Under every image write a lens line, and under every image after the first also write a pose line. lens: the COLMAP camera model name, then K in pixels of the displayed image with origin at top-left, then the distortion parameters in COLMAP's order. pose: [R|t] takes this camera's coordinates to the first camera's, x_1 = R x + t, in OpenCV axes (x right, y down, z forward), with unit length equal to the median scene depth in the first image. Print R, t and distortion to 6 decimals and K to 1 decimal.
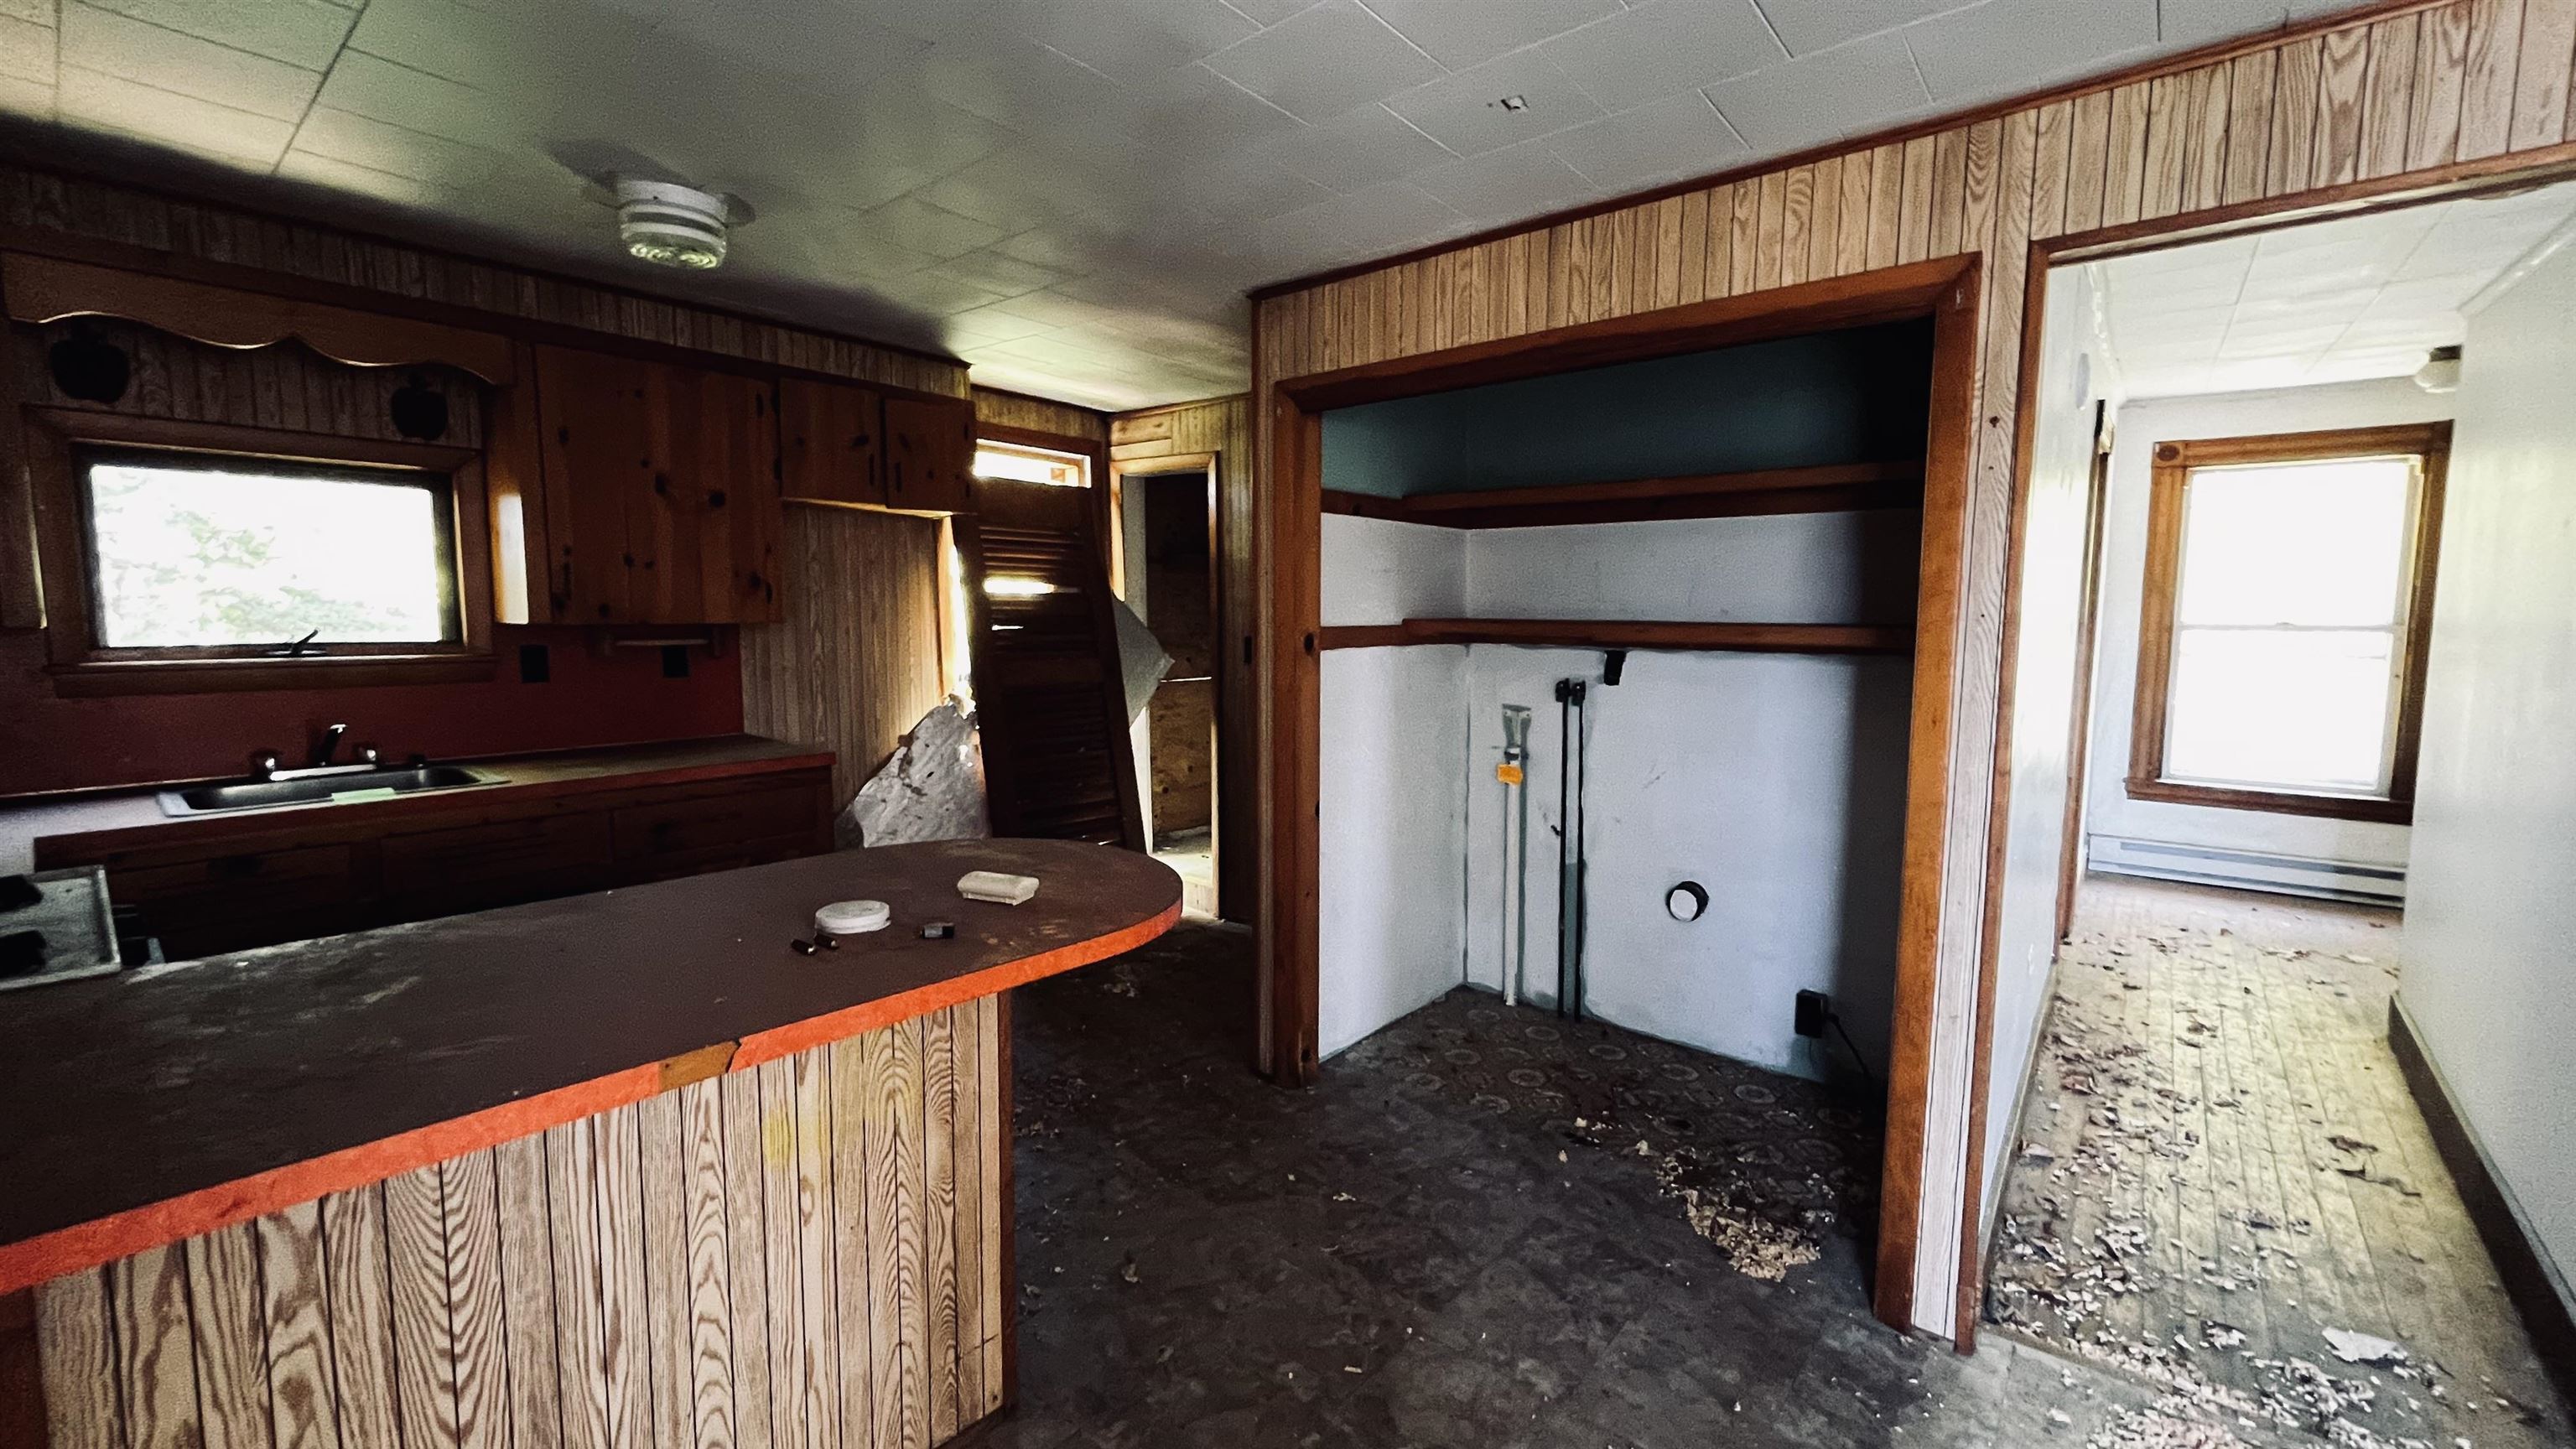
lens RADIAL K [[1046.2, 0, 1285.0], [0, 1046.2, 715.5], [0, 0, 1]] dist [-0.000477, -0.000160]
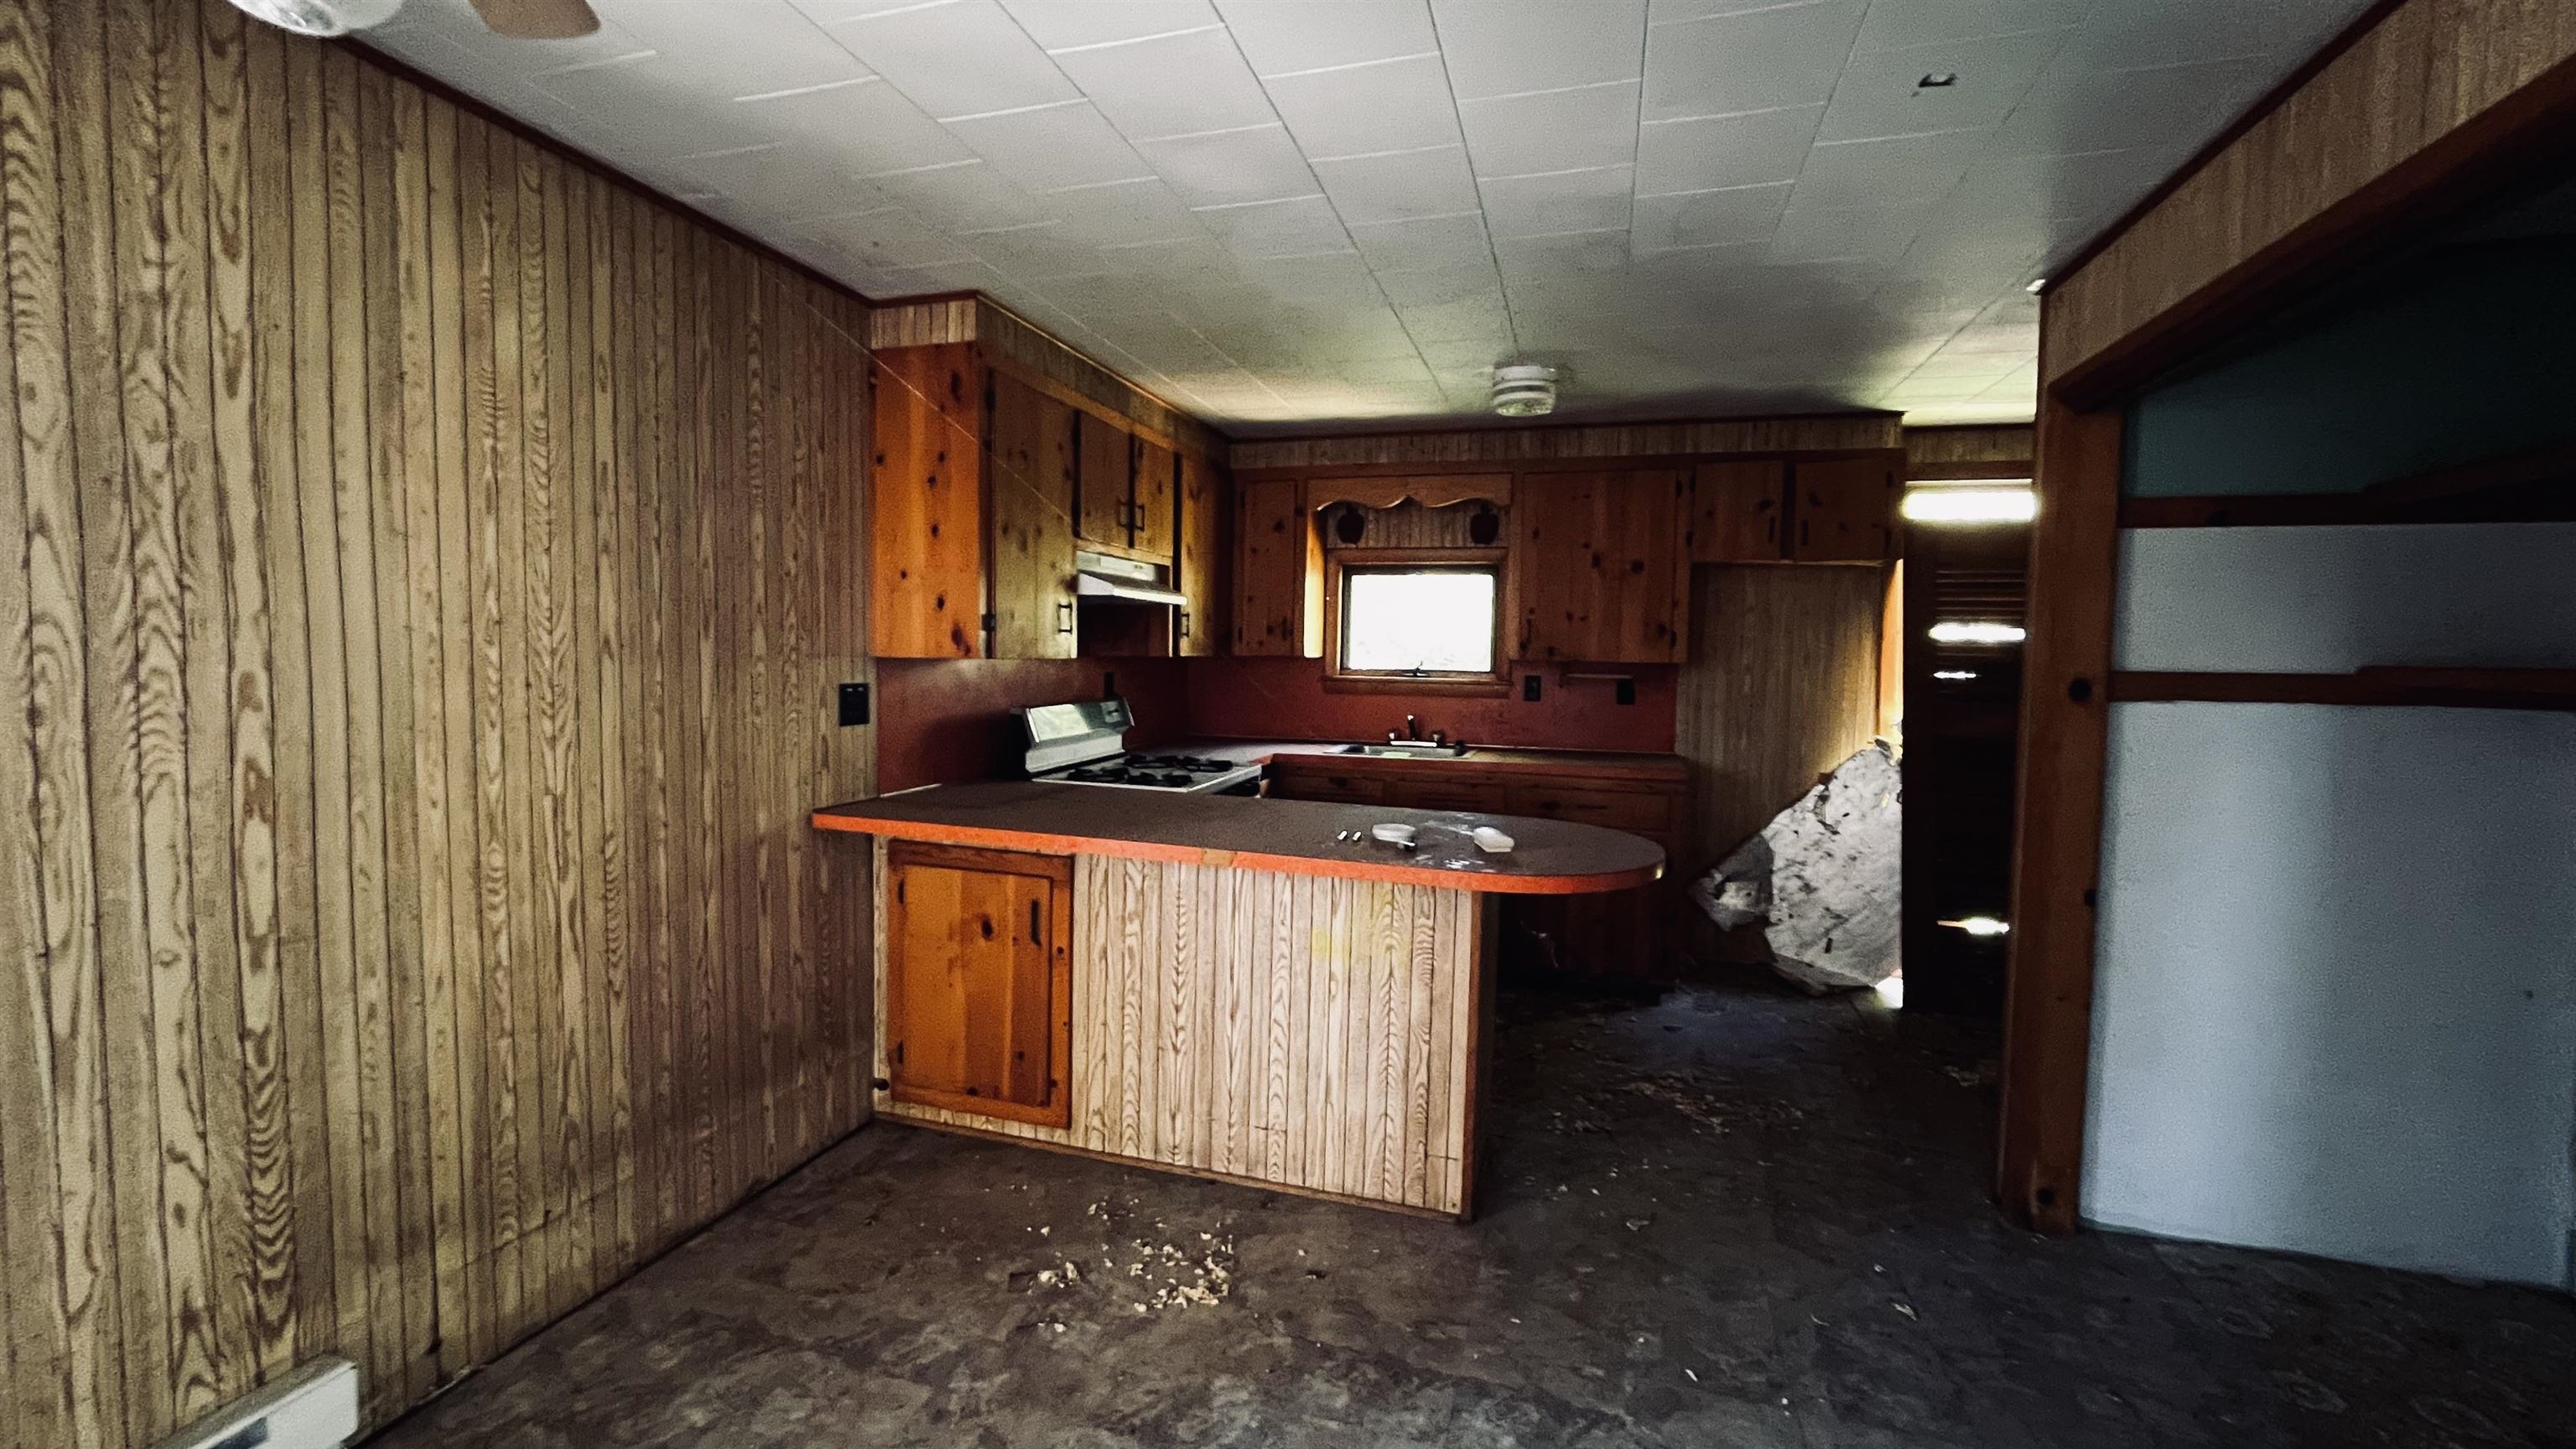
lens RADIAL K [[1046.2, 0, 1285.0], [0, 1046.2, 715.5], [0, 0, 1]] dist [-0.000477, -0.000160]
pose [[0.400111, 0.055920, -0.914759, 0.524551], [-0.107761, 0.994083, 0.013635, 0.006374], [0.910109, 0.093120, 0.403770, 0.103597]]
